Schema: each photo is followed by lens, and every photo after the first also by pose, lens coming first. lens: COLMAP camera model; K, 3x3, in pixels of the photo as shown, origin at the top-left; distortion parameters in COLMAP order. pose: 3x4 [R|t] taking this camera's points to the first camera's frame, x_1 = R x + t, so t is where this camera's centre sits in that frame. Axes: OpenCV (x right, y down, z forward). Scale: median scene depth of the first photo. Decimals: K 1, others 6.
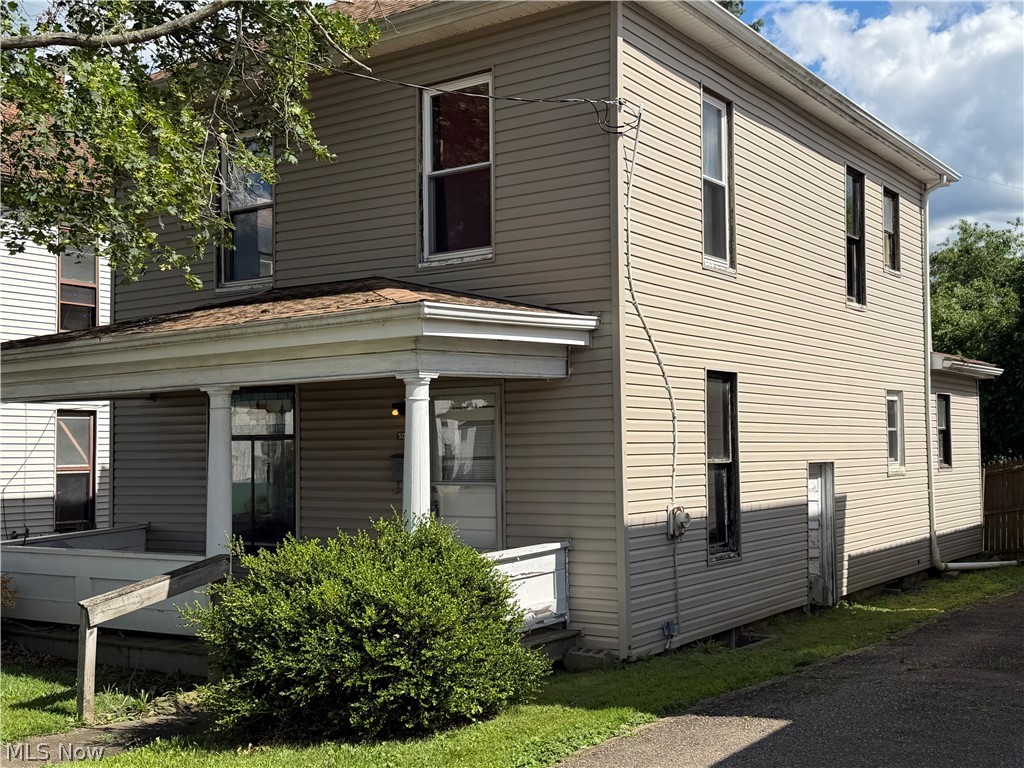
lens RADIAL K [[1187.2, 0, 511.3], [0, 1187.2, 390.9], [0, 0, 1]] dist [0.110167, 0.000000]
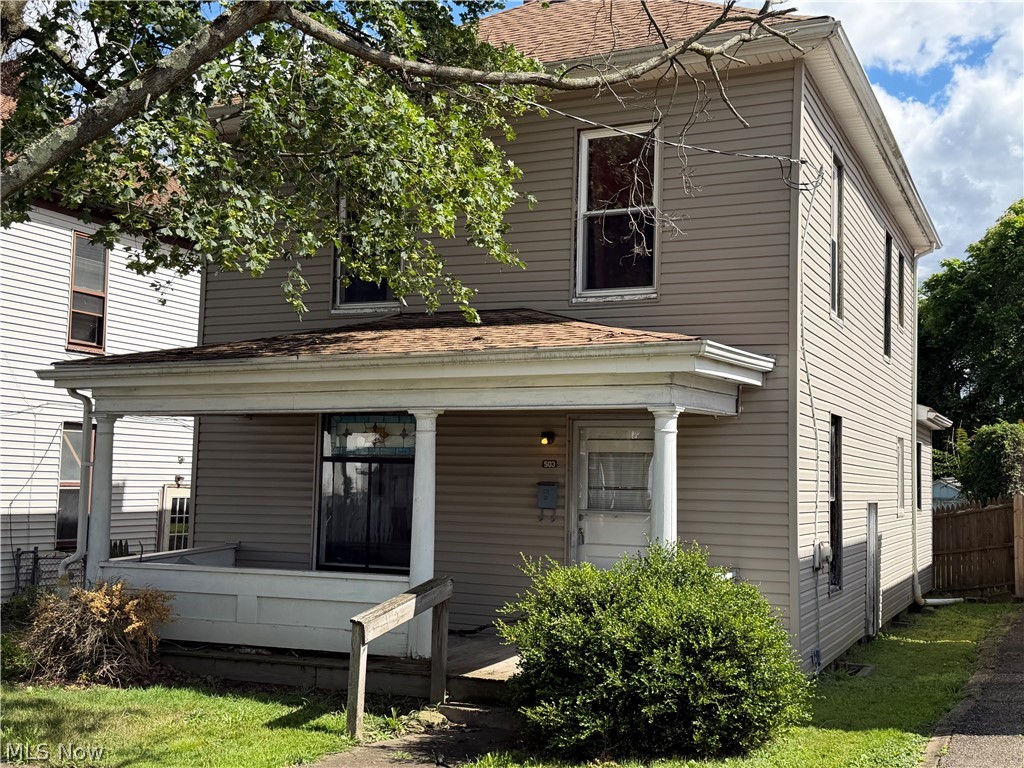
lens RADIAL K [[1187.2, 0, 508.5], [0, 1187.2, 389.3], [0, 0, 1]] dist [0.110167, 0.000000]
pose [[0.982917, 0.047843, 0.177723, -0.317330], [-0.042957, 0.998588, -0.031242, 0.006841], [-0.178967, 0.023074, 0.983584, -0.006416]]
